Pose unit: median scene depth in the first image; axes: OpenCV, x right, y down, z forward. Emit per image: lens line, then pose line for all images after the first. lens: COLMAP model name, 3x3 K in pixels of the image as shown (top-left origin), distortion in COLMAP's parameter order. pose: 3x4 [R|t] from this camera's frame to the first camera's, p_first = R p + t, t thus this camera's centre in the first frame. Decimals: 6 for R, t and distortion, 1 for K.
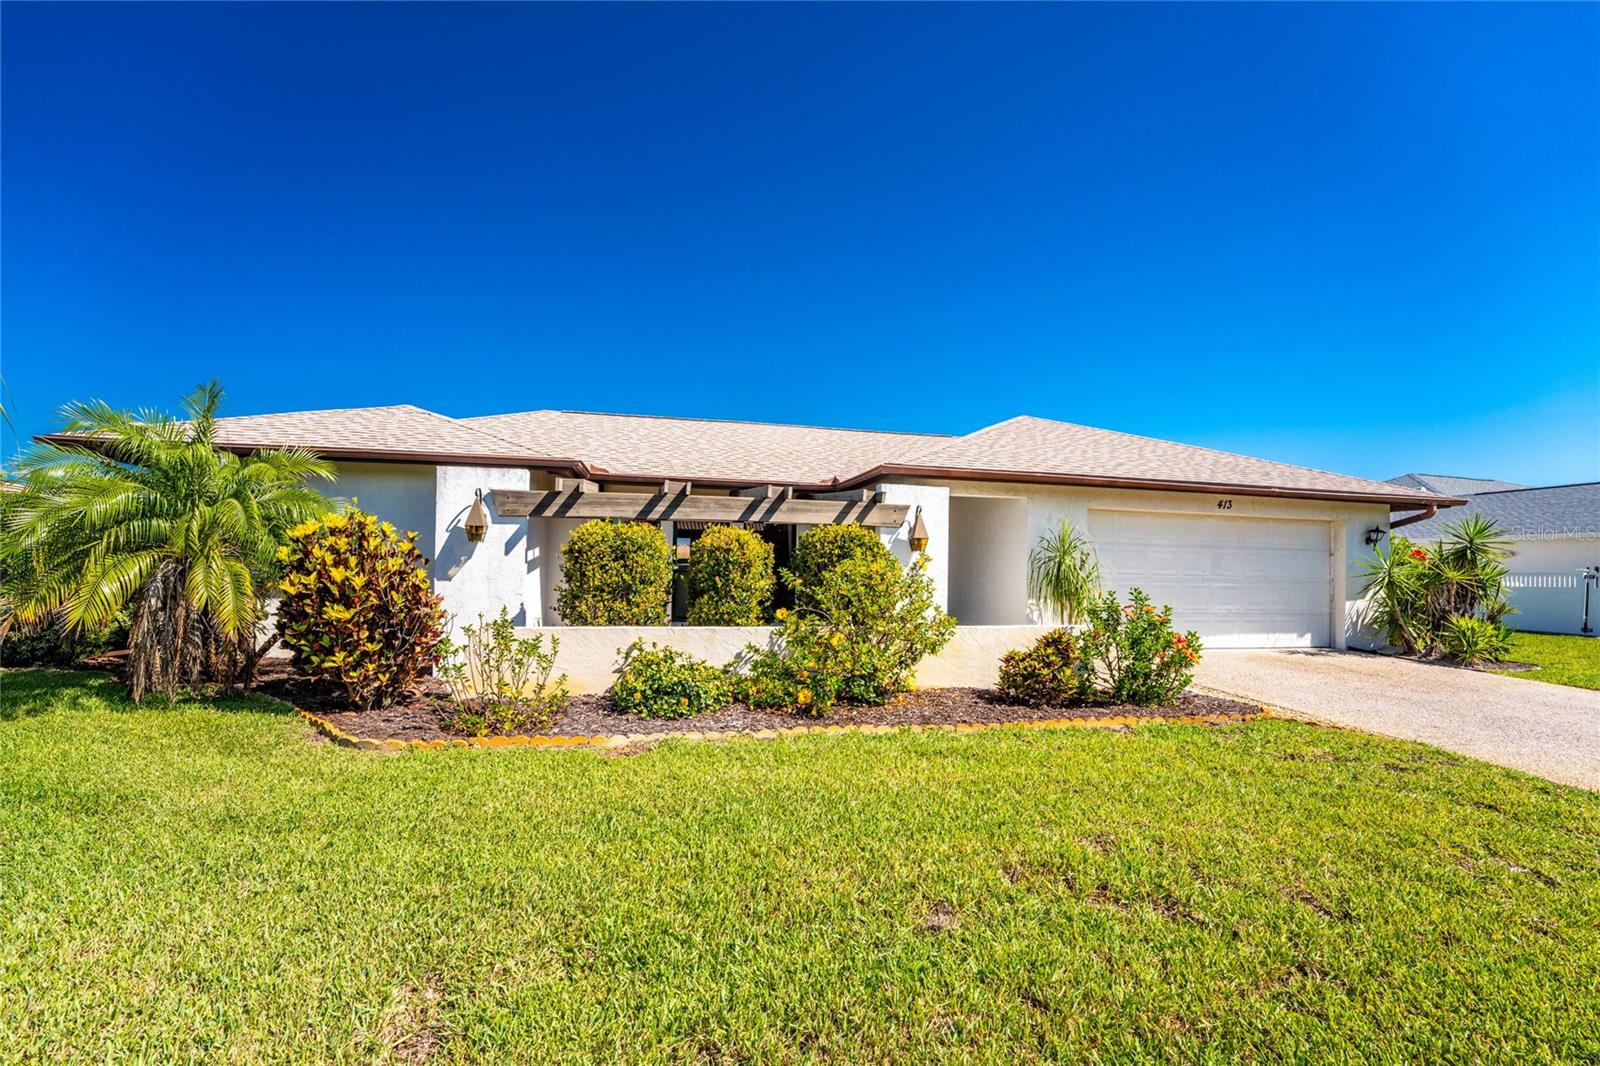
lens RADIAL K [[640.3, 0, 796.3], [0, 640.3, 529.4], [0, 0, 1]] dist [0.000091, 0.000006]
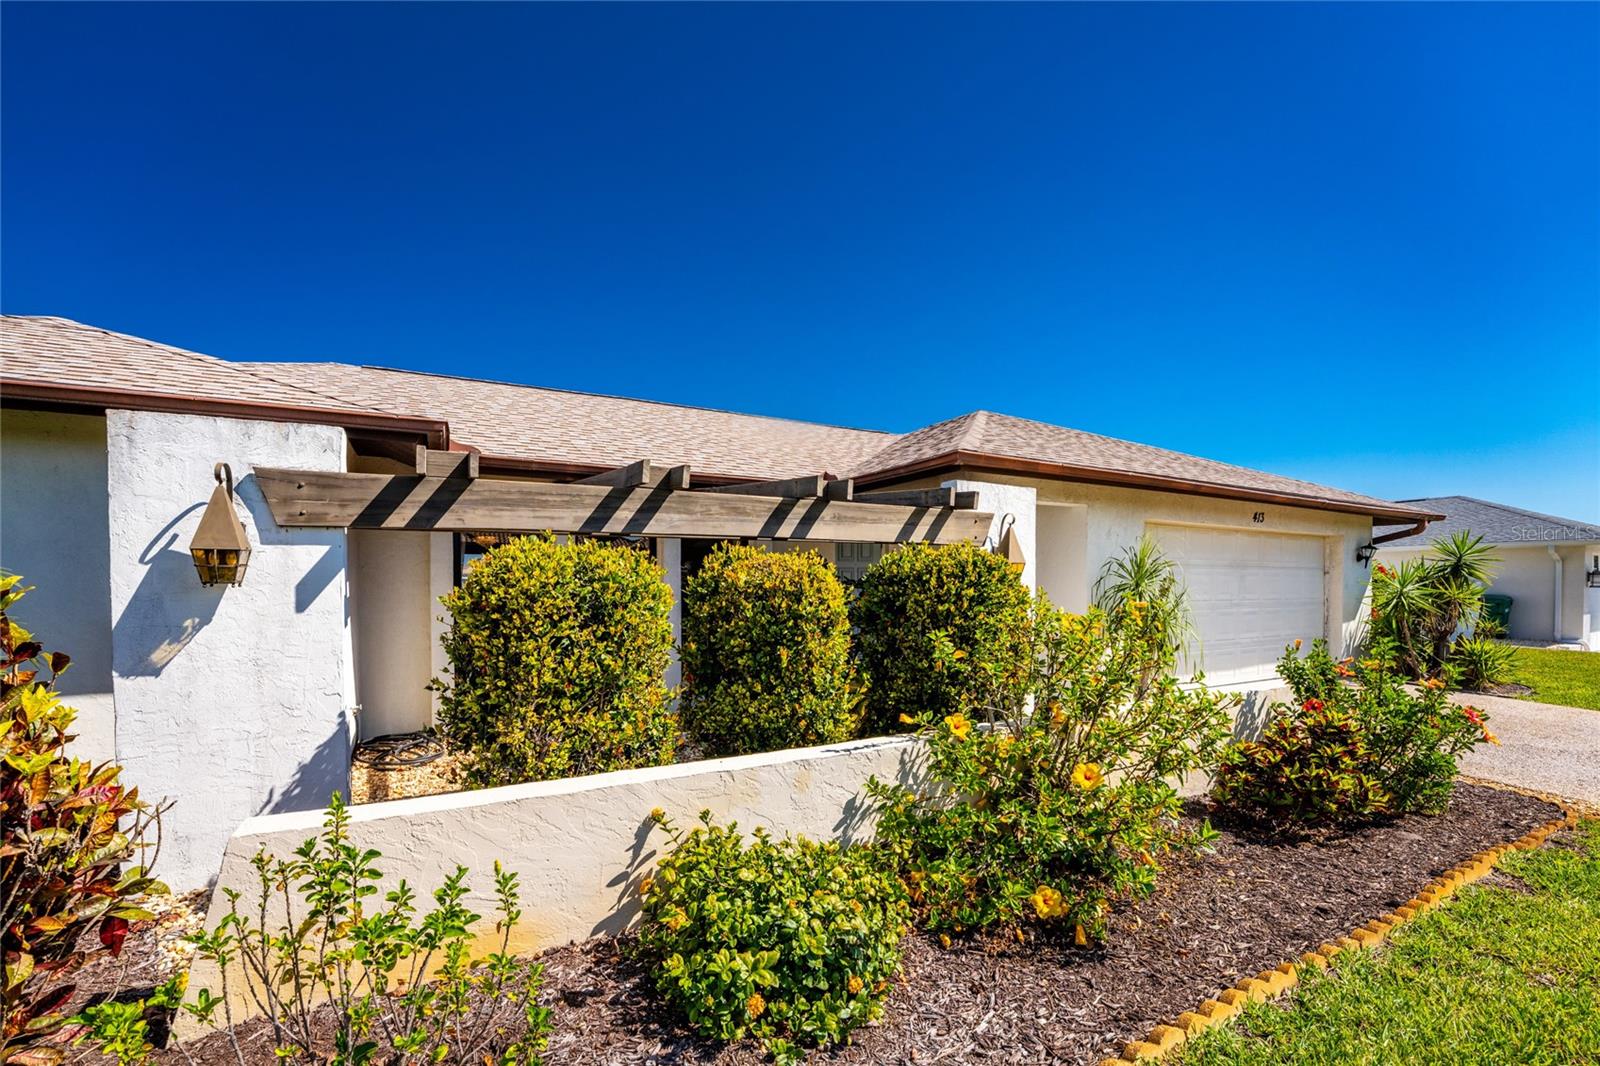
lens RADIAL K [[656.2, 0, 796.6], [0, 656.2, 575.6], [0, 0, 1]] dist [-0.012455, -0.000154]
pose [[0.964880, -0.014619, 0.262284, -0.225228], [0.000624, 0.998575, 0.053363, -0.010631], [-0.262691, -0.051325, 0.963514, 0.444830]]
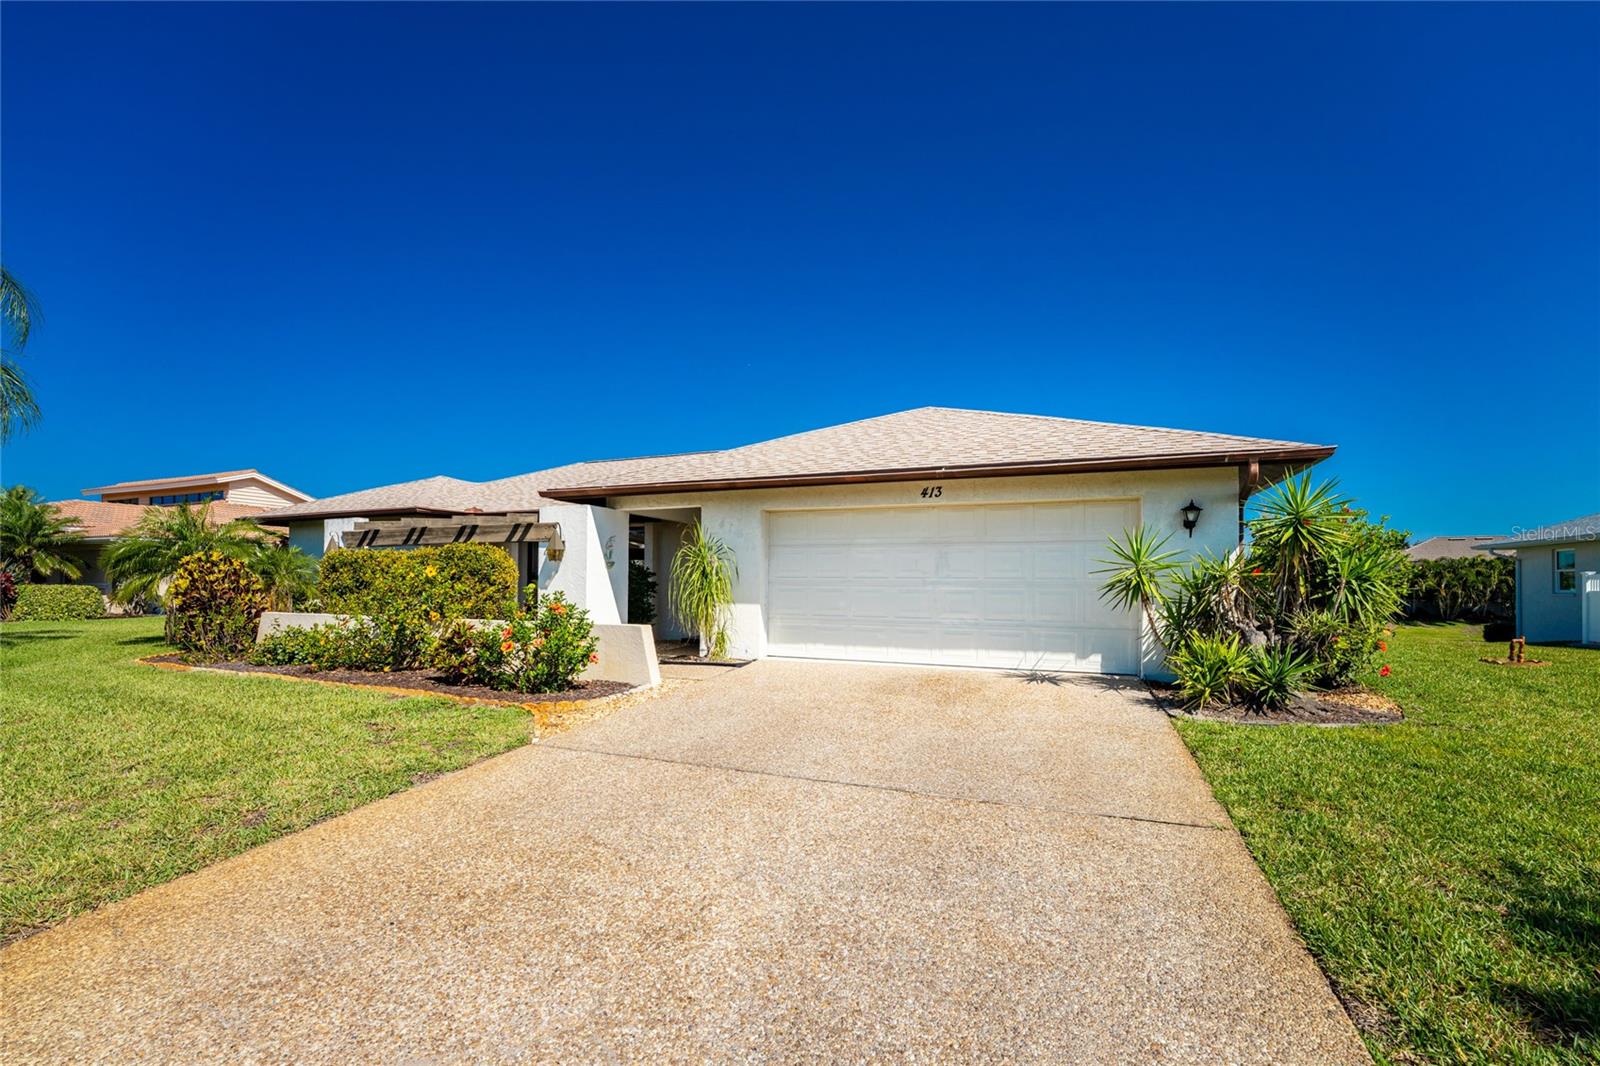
lens RADIAL K [[640.3, 0, 796.3], [0, 640.3, 529.4], [0, 0, 1]] dist [0.000091, 0.000006]
pose [[0.828648, -0.059280, -0.556622, 1.377407], [0.044545, 0.998207, -0.039994, 0.048872], [0.557994, 0.008347, 0.829803, 0.289955]]
